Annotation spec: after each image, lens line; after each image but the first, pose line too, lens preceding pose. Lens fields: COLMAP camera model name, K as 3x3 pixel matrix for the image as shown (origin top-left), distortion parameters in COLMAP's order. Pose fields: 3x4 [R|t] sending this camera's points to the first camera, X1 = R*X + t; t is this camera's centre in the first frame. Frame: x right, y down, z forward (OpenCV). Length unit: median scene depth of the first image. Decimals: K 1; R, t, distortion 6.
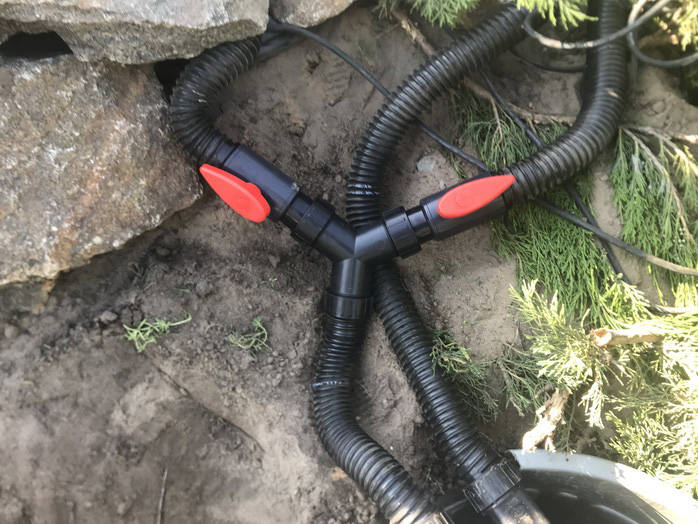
lens RADIAL K [[566.9, 0, 346.7], [0, 566.9, 264.7], [0, 0, 1]] dist [0.063696, -0.019208]
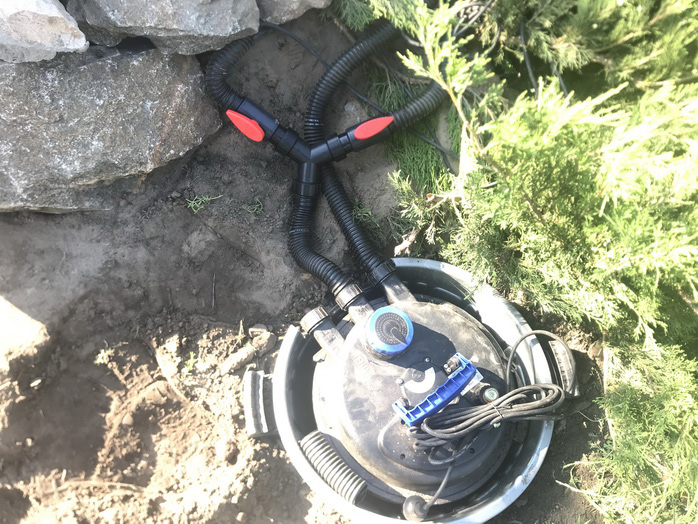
lens RADIAL K [[566.9, 0, 353.4], [0, 566.9, 262.1], [0, 0, 1]] dist [0.063696, -0.019208]
pose [[0.992895, -0.027303, 0.115822, -0.071407], [0.010987, 0.990198, 0.139237, 0.056161], [-0.118488, -0.136975, 0.983462, -0.885216]]
